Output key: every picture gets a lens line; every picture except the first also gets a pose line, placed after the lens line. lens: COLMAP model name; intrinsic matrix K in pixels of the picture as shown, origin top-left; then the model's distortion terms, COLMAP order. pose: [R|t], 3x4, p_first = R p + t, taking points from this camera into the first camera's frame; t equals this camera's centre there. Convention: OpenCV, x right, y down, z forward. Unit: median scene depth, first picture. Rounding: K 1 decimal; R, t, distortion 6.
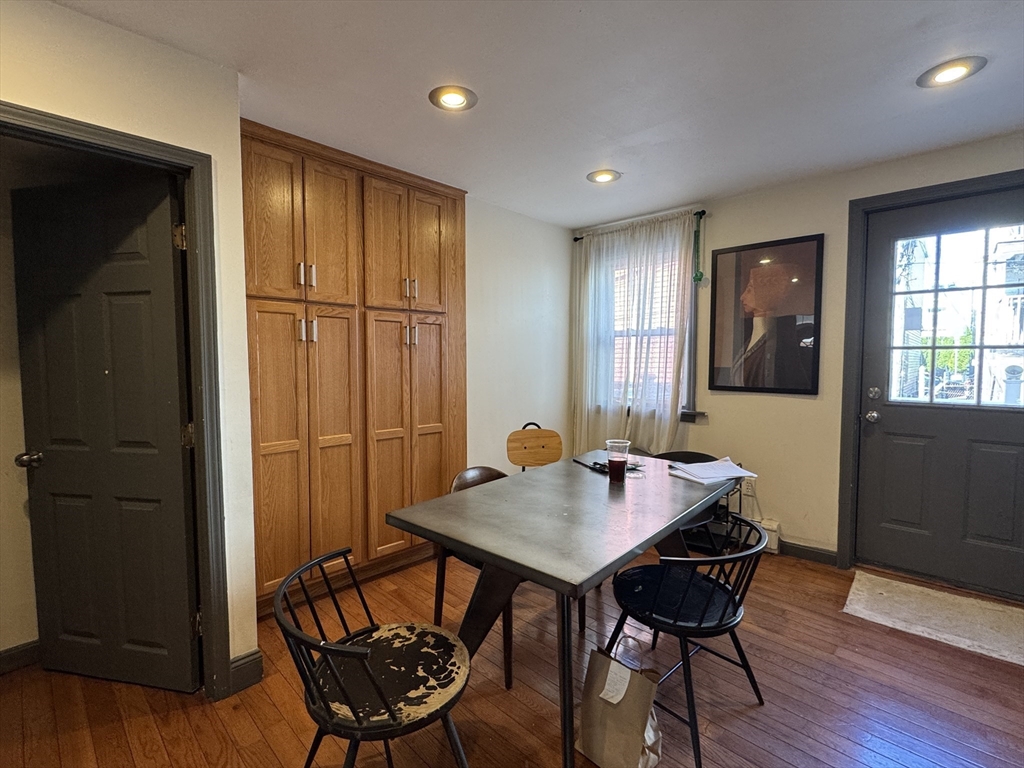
lens RADIAL K [[480.3, 0, 510.7], [0, 480.3, 385.9], [0, 0, 1]] dist [-0.001697, -0.000035]
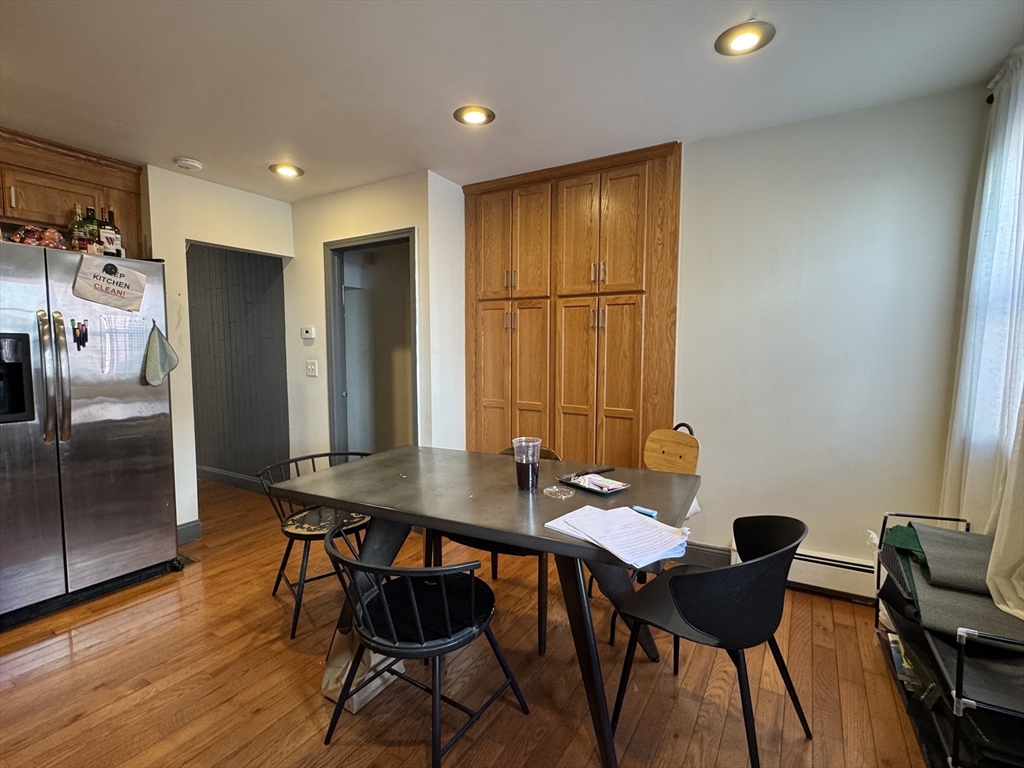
lens RADIAL K [[480.3, 0, 511.7], [0, 480.3, 385.1], [0, 0, 1]] dist [-0.001697, -0.000035]
pose [[0.225857, 0.086125, -0.970346, 0.806215], [-0.048846, 0.995833, 0.077017, -0.034021], [0.972935, 0.030003, 0.229122, 0.626789]]
